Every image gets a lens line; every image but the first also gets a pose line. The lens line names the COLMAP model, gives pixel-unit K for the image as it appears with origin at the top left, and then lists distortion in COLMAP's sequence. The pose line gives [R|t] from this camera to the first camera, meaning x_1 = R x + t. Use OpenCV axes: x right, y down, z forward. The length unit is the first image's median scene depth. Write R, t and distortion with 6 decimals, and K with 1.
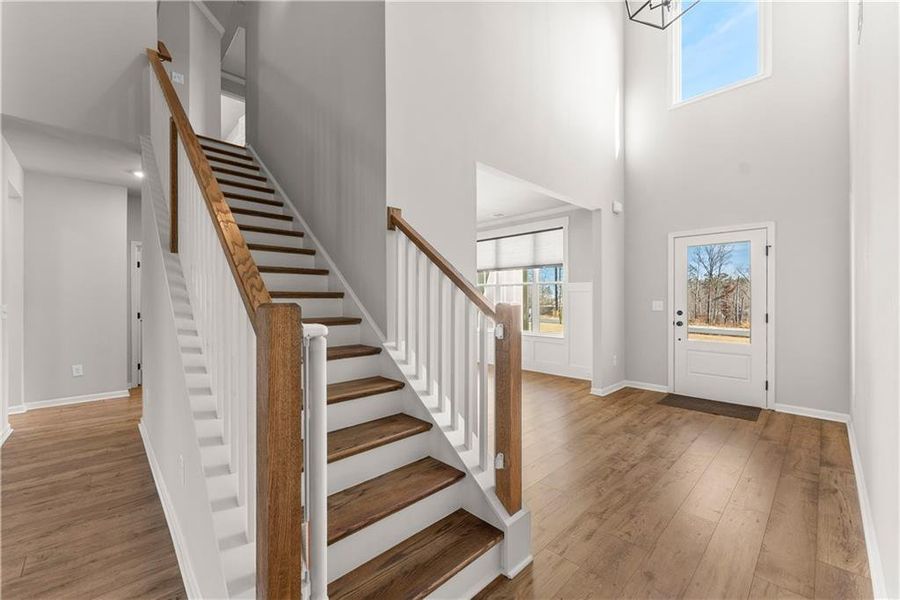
lens RADIAL K [[363.6, 0, 452.1], [0, 363.6, 303.2], [0, 0, 1]] dist [0.000195, 0.000322]
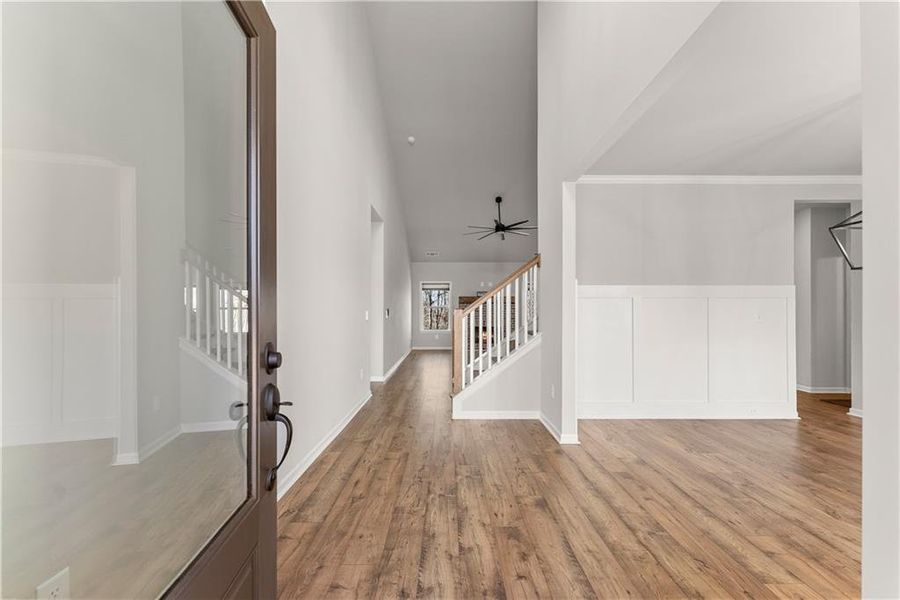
lens RADIAL K [[364.5, 0, 449.8], [0, 364.5, 305.5], [0, 0, 1]] dist [-0.008080, 0.000310]
pose [[-0.695587, -0.009388, -0.718381, 0.938791], [-0.002131, 0.999937, -0.011005, -0.002617], [0.718439, -0.006124, -0.695563, 1.282355]]
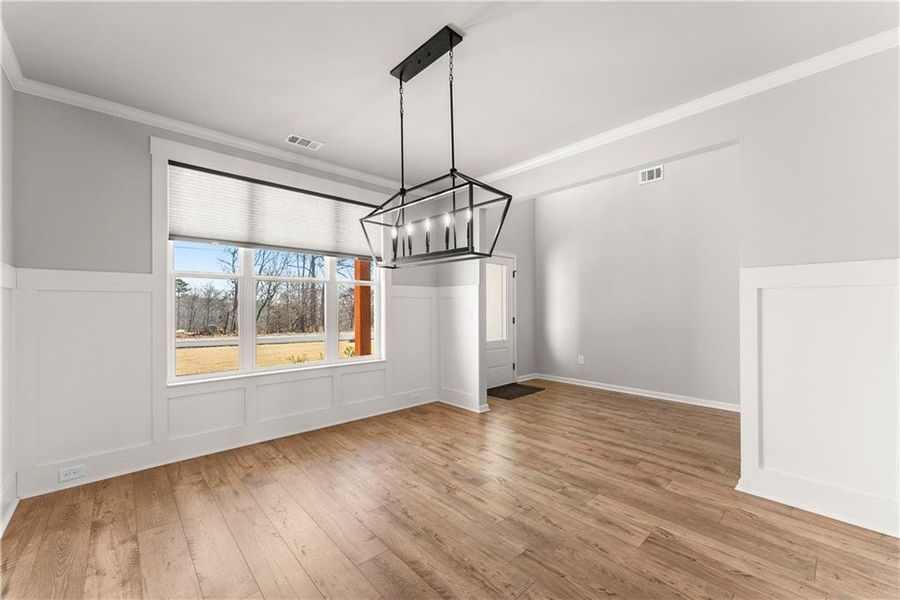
lens RADIAL K [[363.6, 0, 452.1], [0, 363.6, 303.2], [0, 0, 1]] dist [0.000195, 0.000322]
pose [[0.020673, 0.010116, 0.999735, -0.694192], [0.004234, 0.999939, -0.010206, -0.015095], [-0.999777, 0.004444, 0.020629, 1.404140]]
